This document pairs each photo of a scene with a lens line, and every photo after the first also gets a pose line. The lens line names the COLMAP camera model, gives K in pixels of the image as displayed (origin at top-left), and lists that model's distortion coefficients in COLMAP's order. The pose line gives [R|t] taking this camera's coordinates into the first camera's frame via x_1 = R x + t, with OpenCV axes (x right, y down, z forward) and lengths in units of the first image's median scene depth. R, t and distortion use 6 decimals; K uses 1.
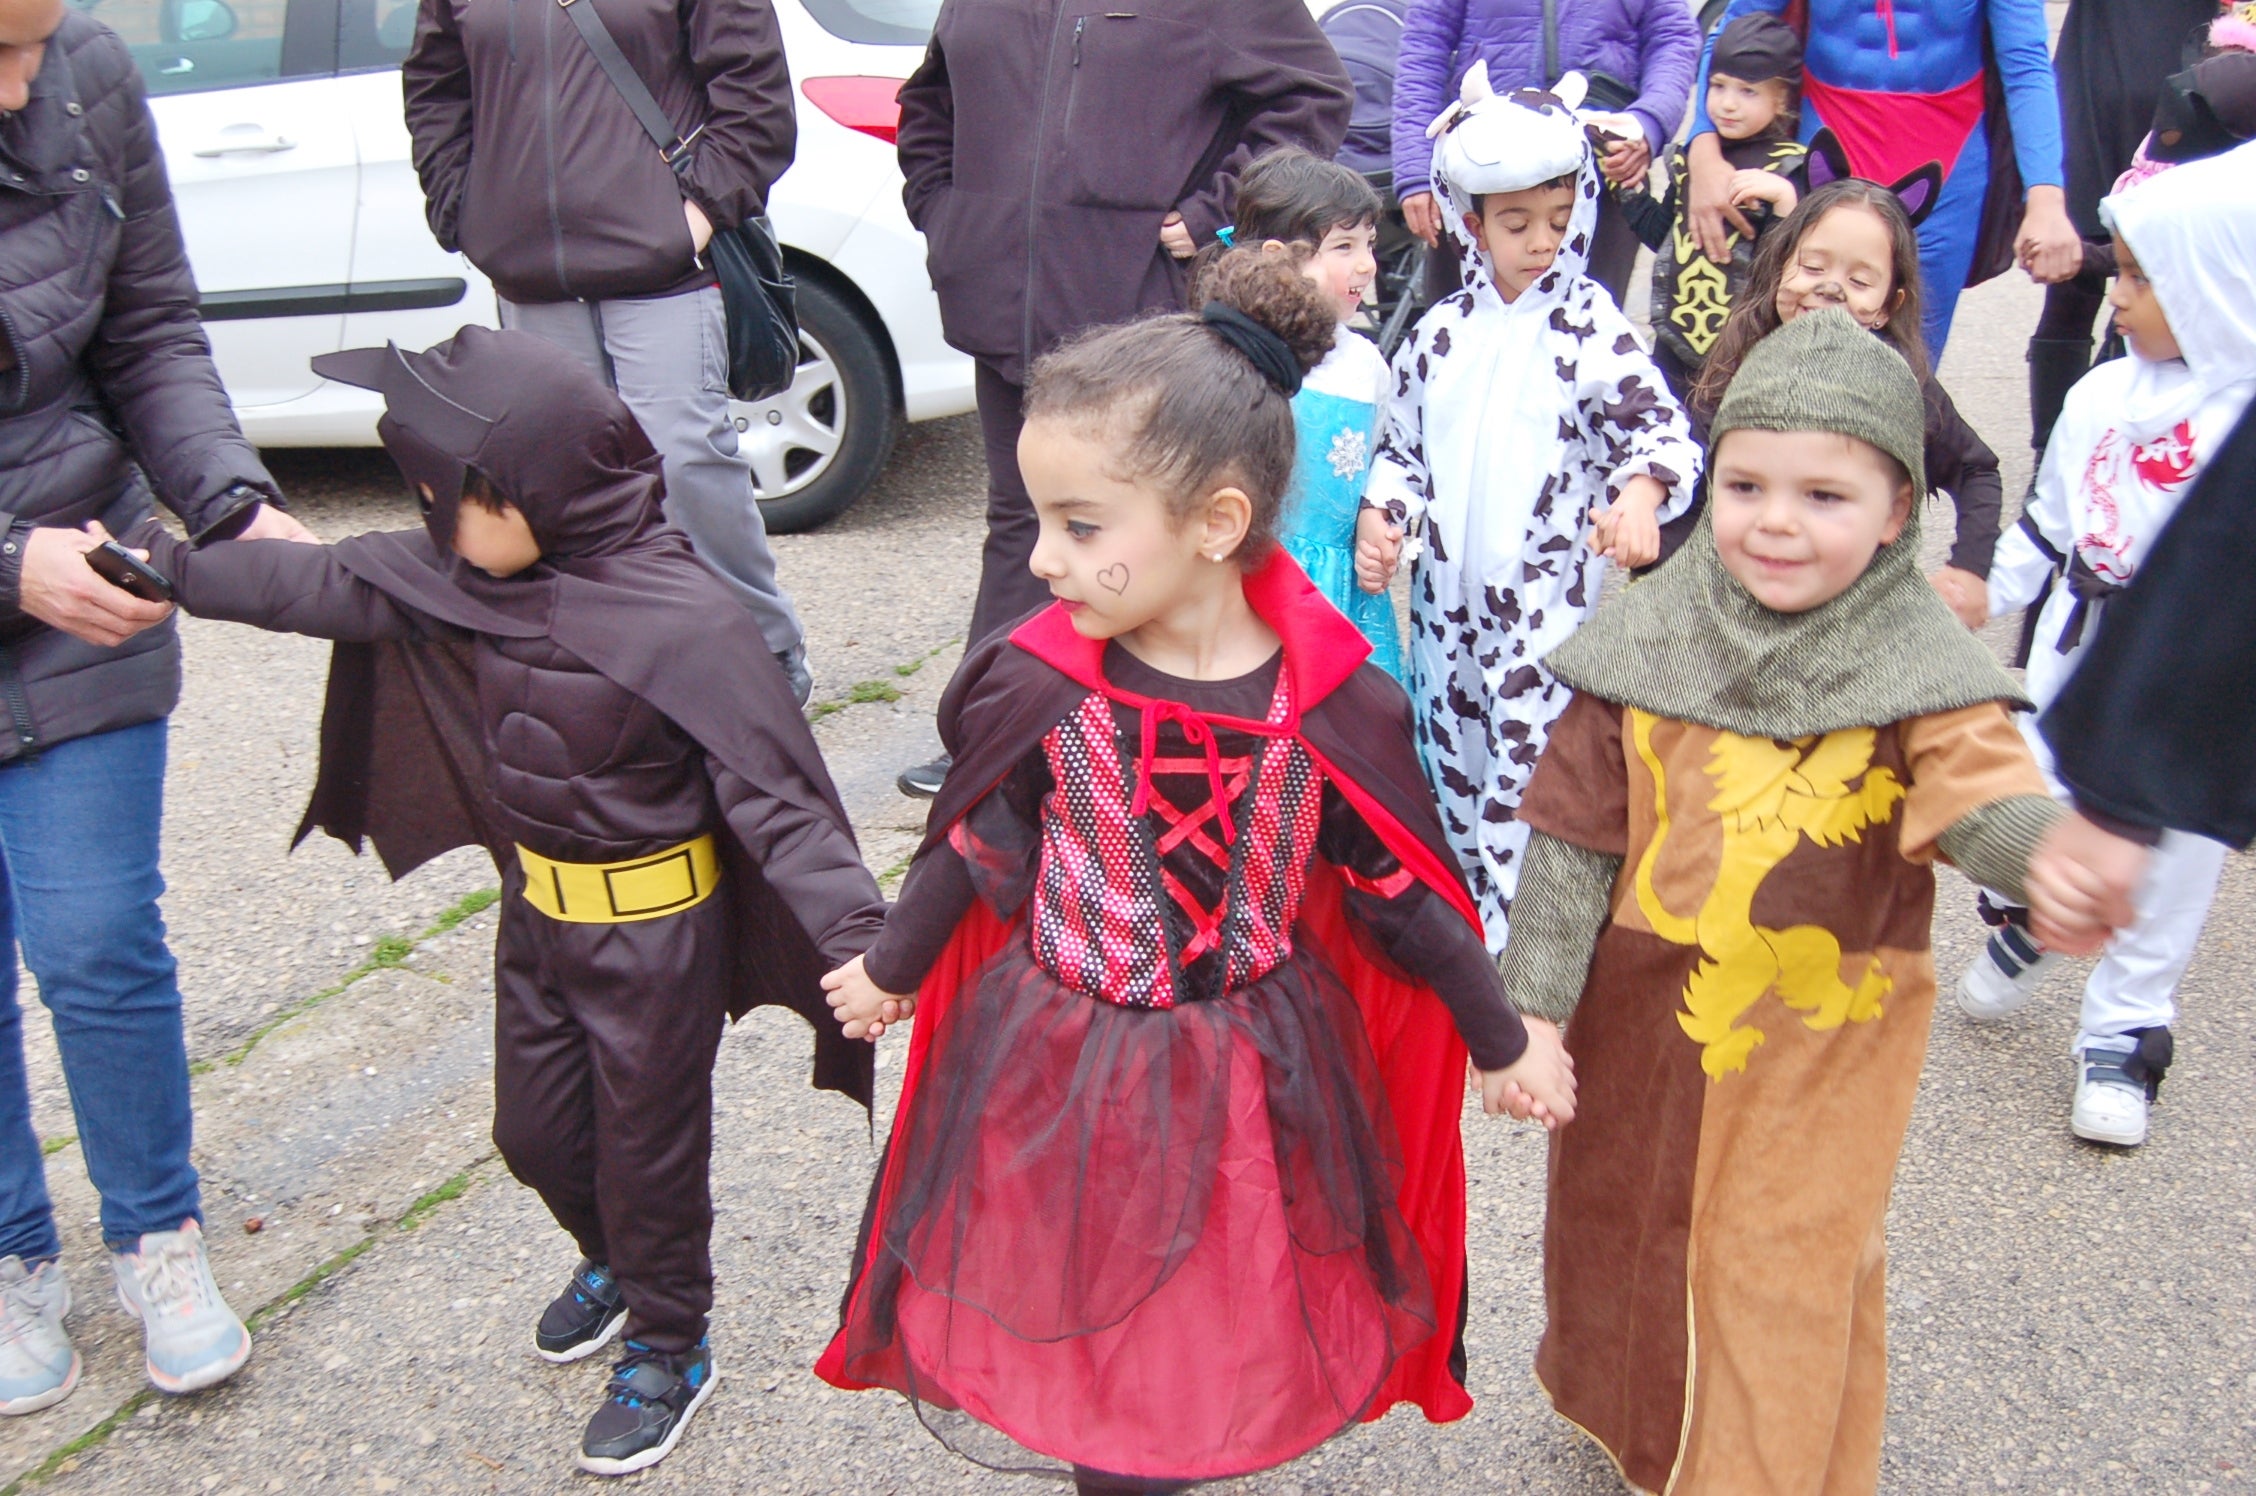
lens RADIAL K [[2244.9, 0, 1128.6], [0, 2244.9, 746.0], [0, 0, 1]] dist [-0.046537, 0.000000]
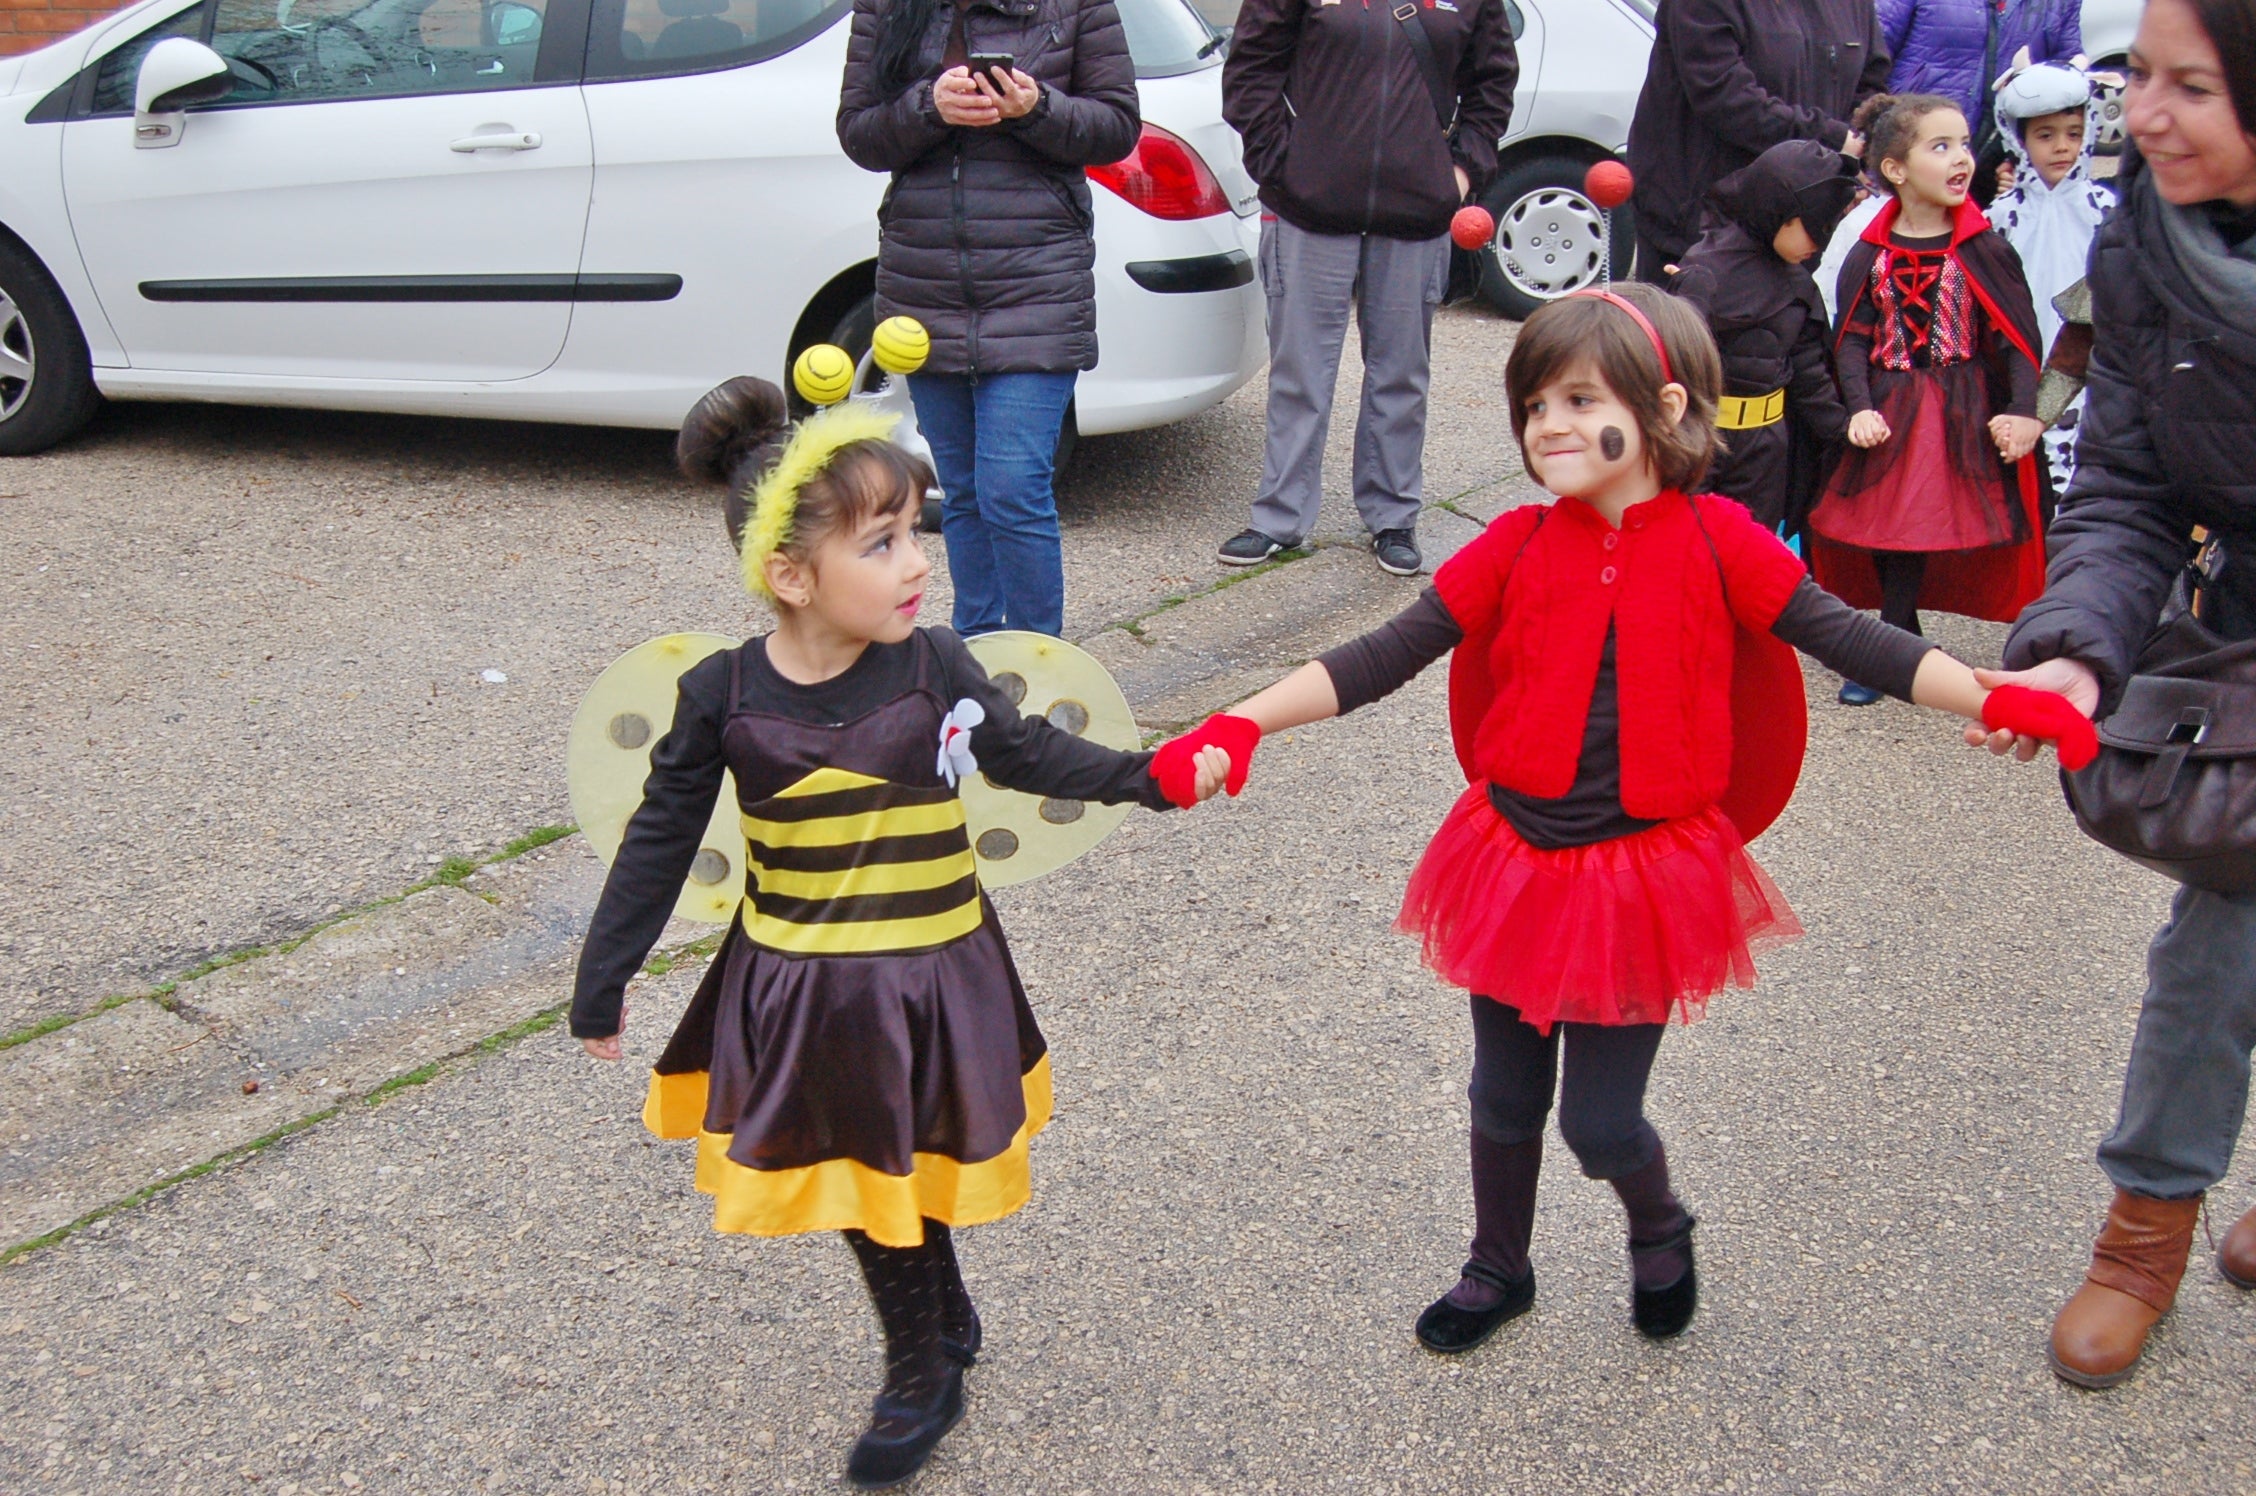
lens RADIAL K [[2244.9, 0, 1127.2], [0, 2244.9, 749.4], [0, 0, 1]] dist [-0.046537, 0.000000]
pose [[0.983013, 0.086671, -0.161781, 0.215046], [-0.088659, 0.996049, -0.005095, 0.009815], [0.160700, 0.019352, 0.986814, -0.053030]]
